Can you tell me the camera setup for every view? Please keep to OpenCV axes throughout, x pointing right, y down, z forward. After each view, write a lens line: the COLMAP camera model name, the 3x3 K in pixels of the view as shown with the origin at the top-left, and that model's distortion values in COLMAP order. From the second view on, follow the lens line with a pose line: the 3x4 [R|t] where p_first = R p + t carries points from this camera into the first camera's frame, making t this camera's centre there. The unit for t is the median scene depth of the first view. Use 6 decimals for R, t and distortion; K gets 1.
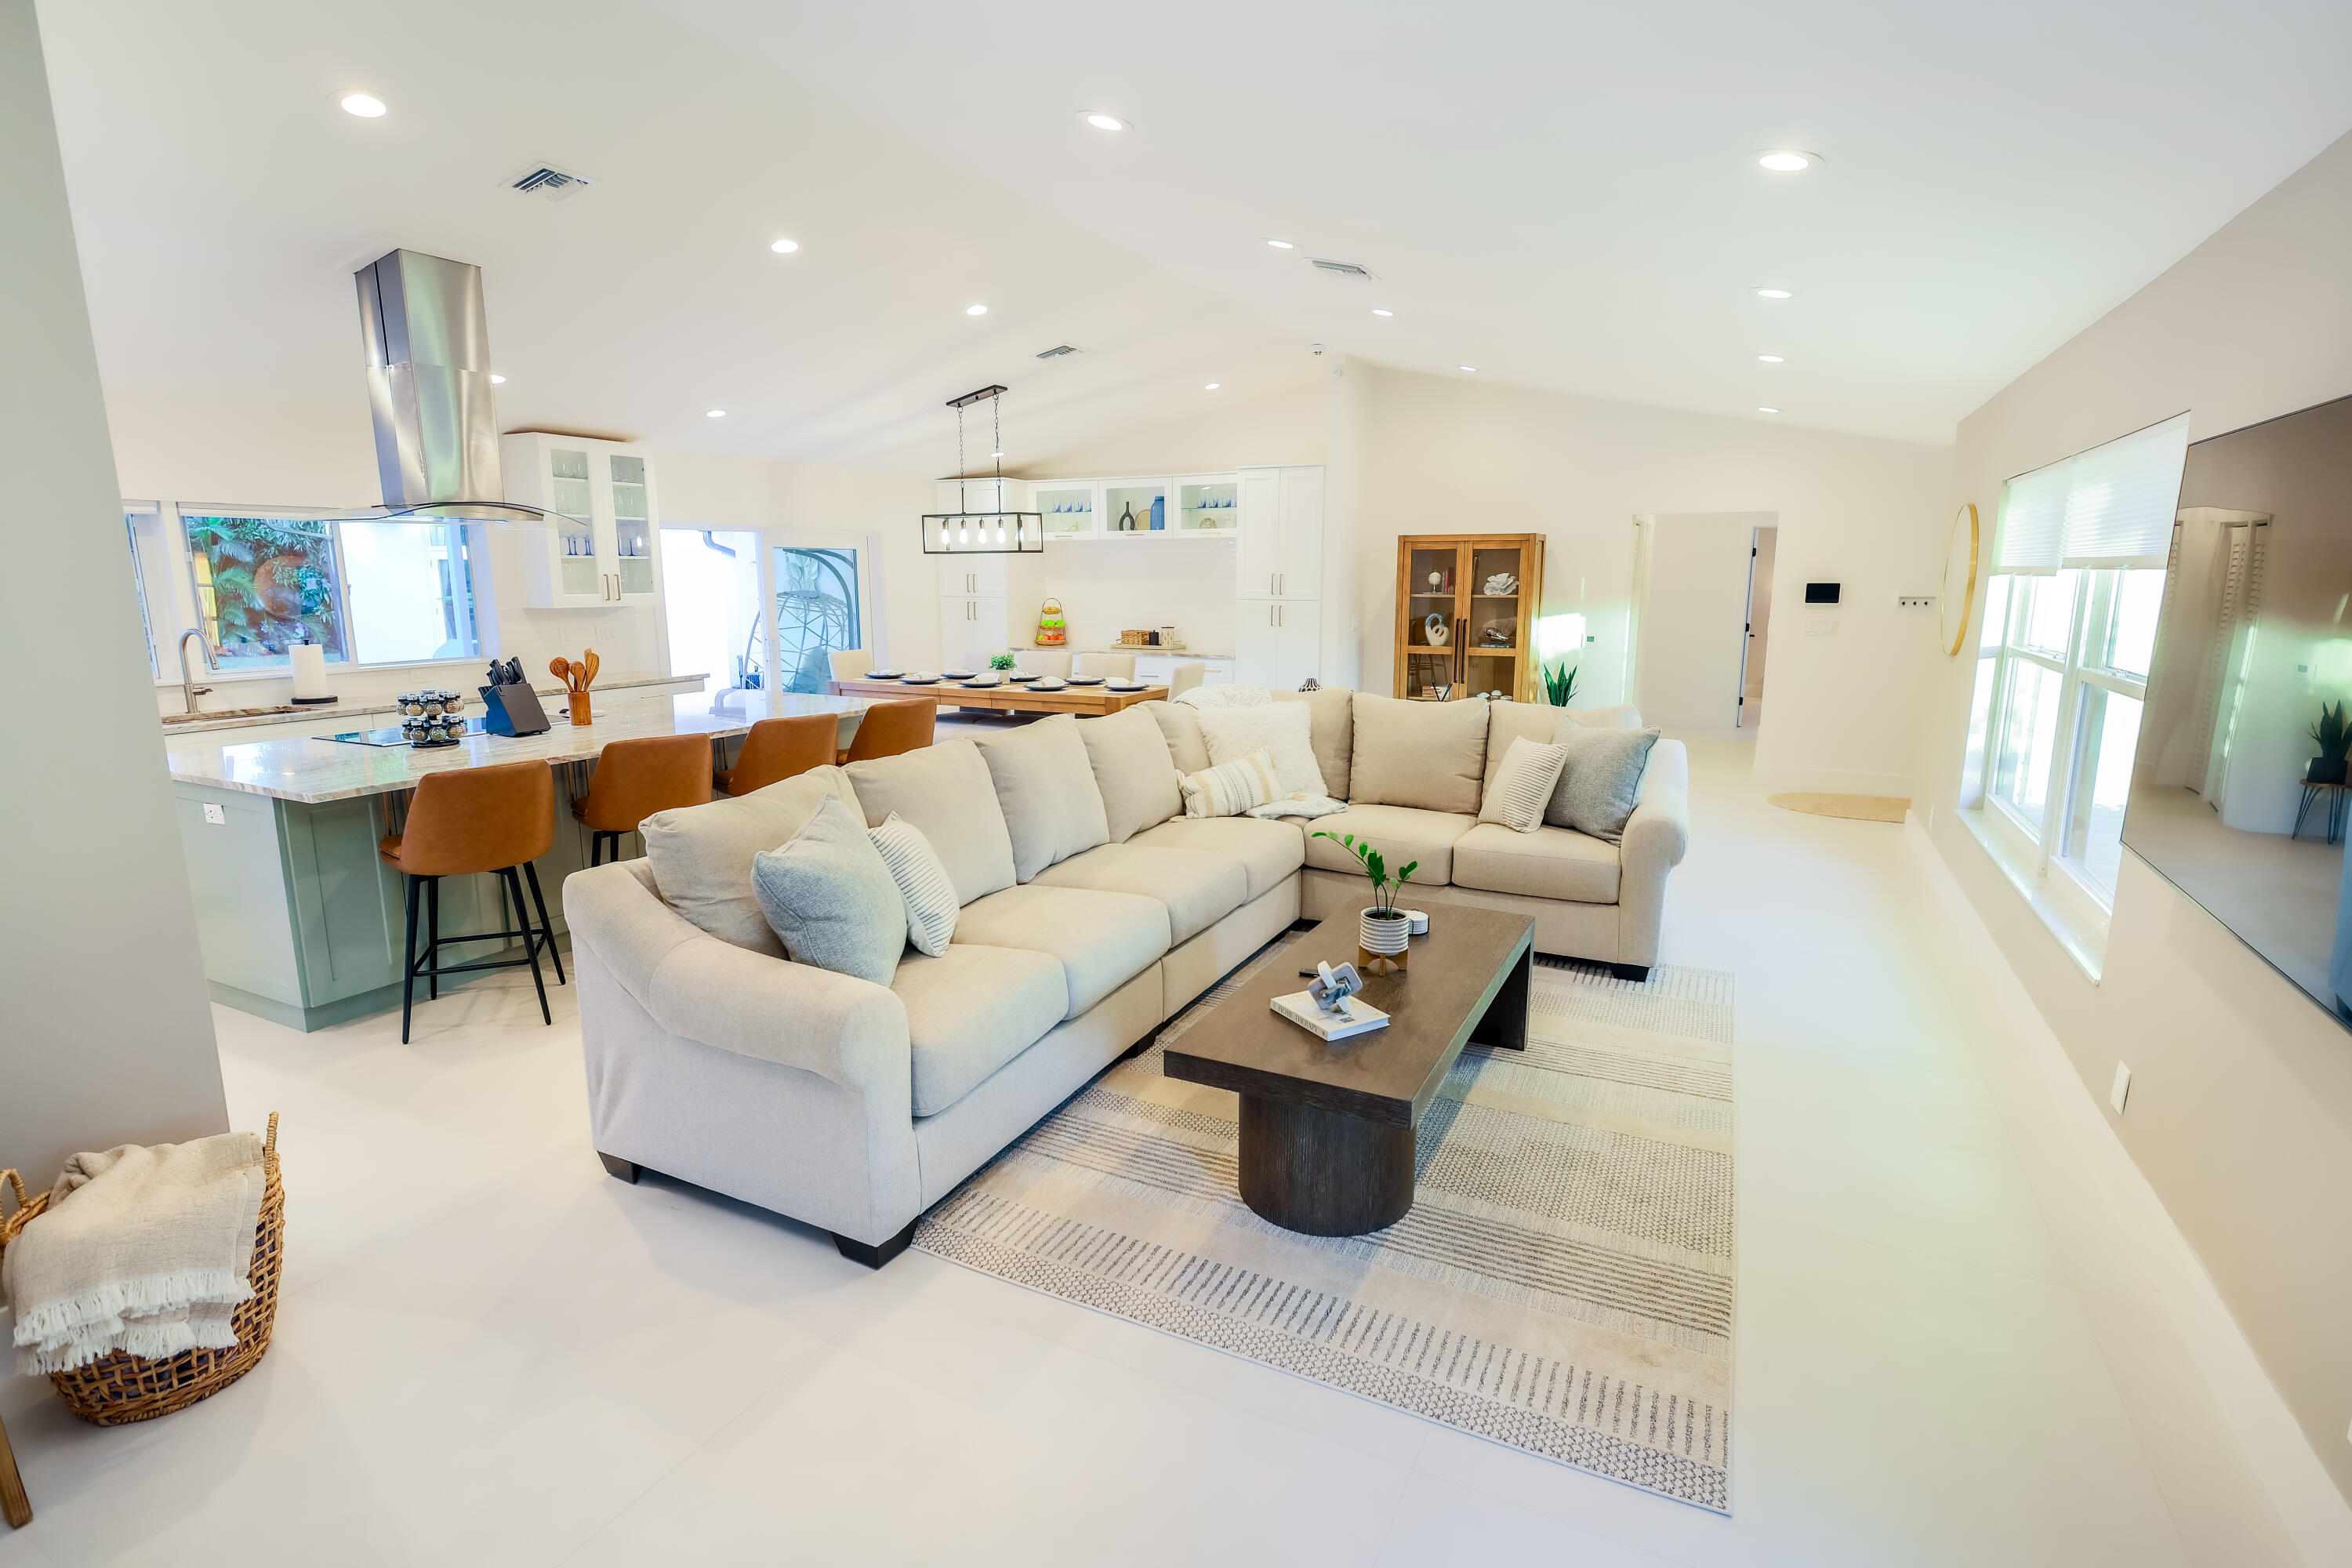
lens RADIAL K [[1145.2, 0, 1172.4], [0, 1145.2, 785.1], [0, 0, 1]] dist [0.001360, 0.000622]
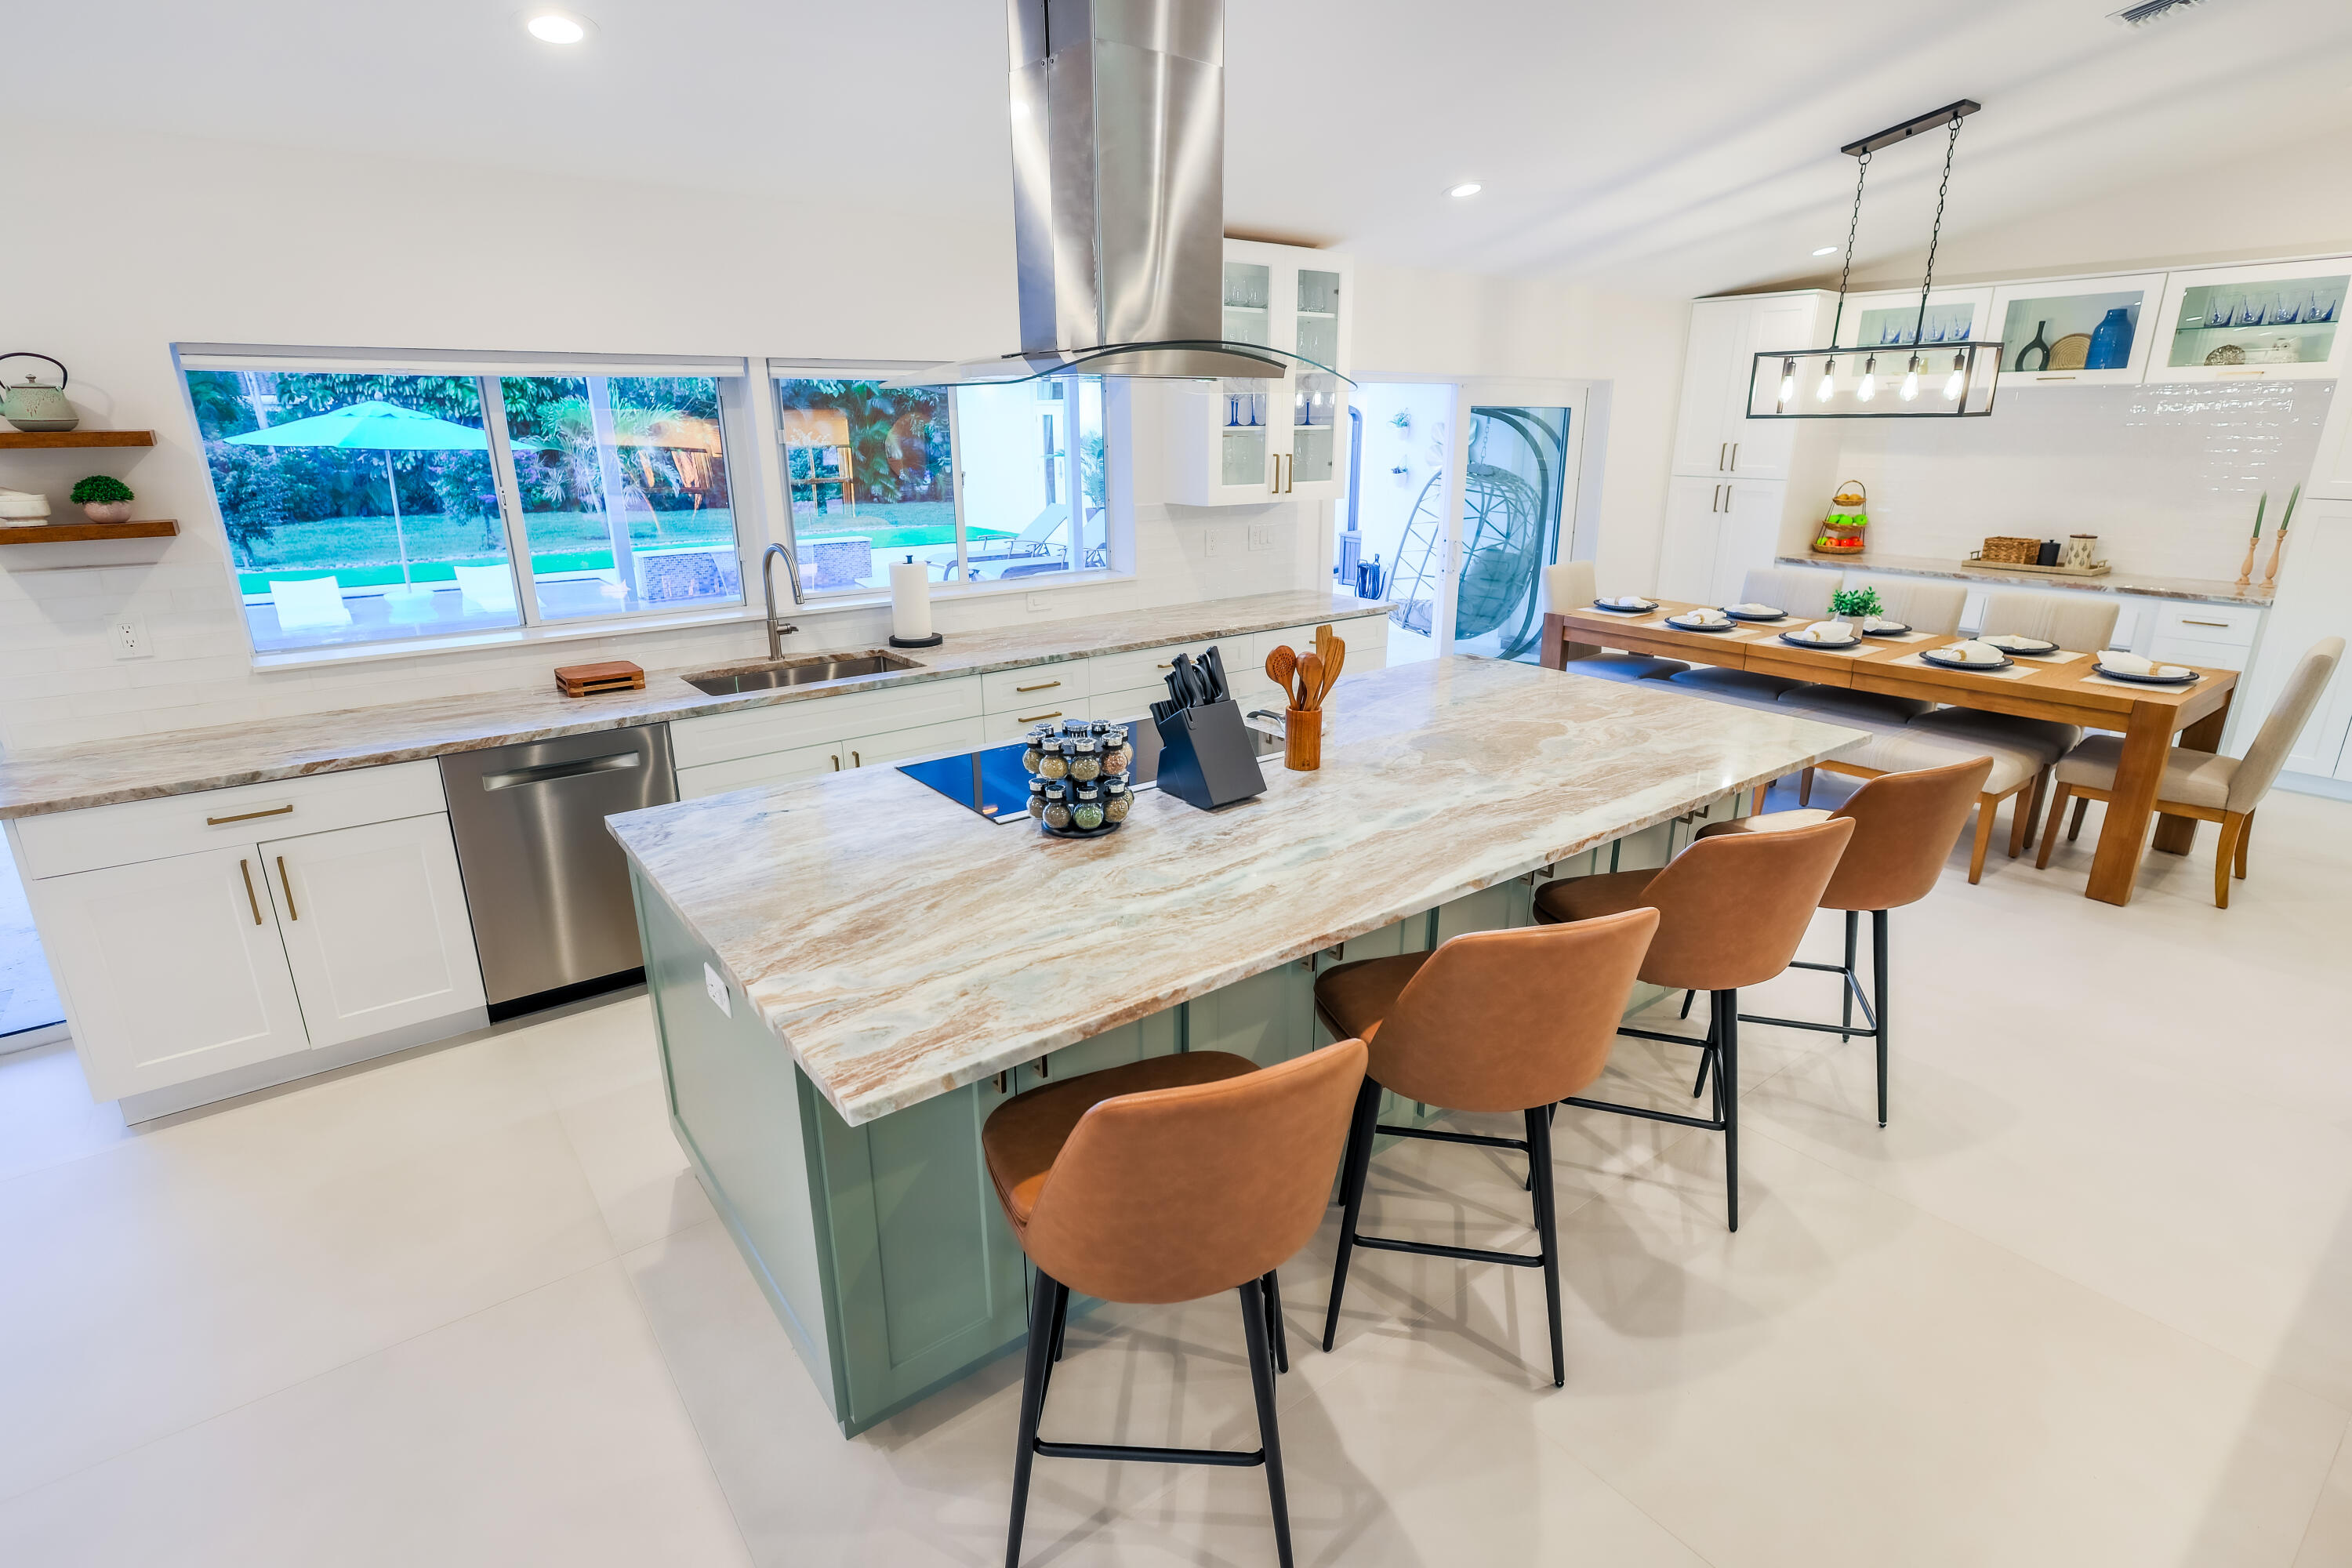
lens RADIAL K [[1145.2, 0, 1175.4], [0, 1145.2, 782.5], [0, 0, 1]] dist [0.001360, 0.000622]
pose [[0.903402, 0.128221, -0.409175, -0.217587], [-0.076464, 0.987122, 0.140509, -0.073399], [0.421922, -0.095649, 0.901573, 0.304014]]
